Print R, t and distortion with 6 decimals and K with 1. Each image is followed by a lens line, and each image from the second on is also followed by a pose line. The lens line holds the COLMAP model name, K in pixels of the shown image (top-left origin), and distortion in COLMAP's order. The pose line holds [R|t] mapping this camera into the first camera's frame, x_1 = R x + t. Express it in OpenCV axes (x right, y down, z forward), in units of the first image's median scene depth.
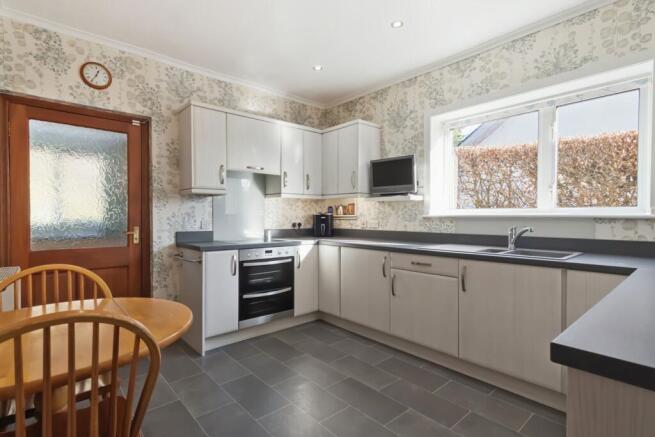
lens RADIAL K [[315.9, 0, 329.9], [0, 315.9, 220.0], [0, 0, 1]] dist [0.001746, 0.000716]
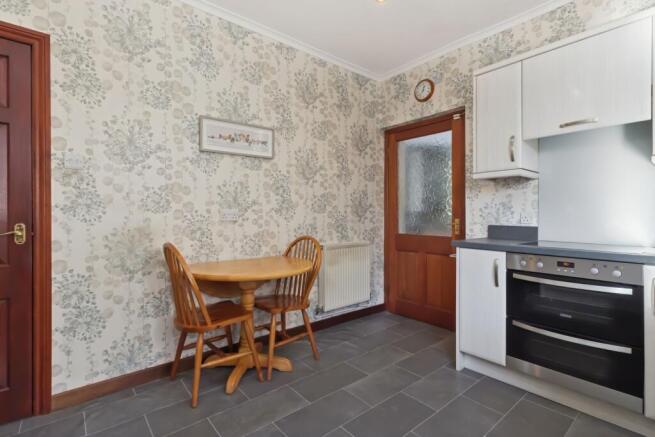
lens RADIAL K [[315.9, 0, 327.0], [0, 315.9, 216.5], [0, 0, 1]] dist [0.001746, 0.000716]
pose [[-0.032684, 0.002416, -0.999463, 0.337401], [-0.013956, 0.999898, 0.002873, 0.014404], [0.999368, 0.014043, -0.032647, 0.495196]]
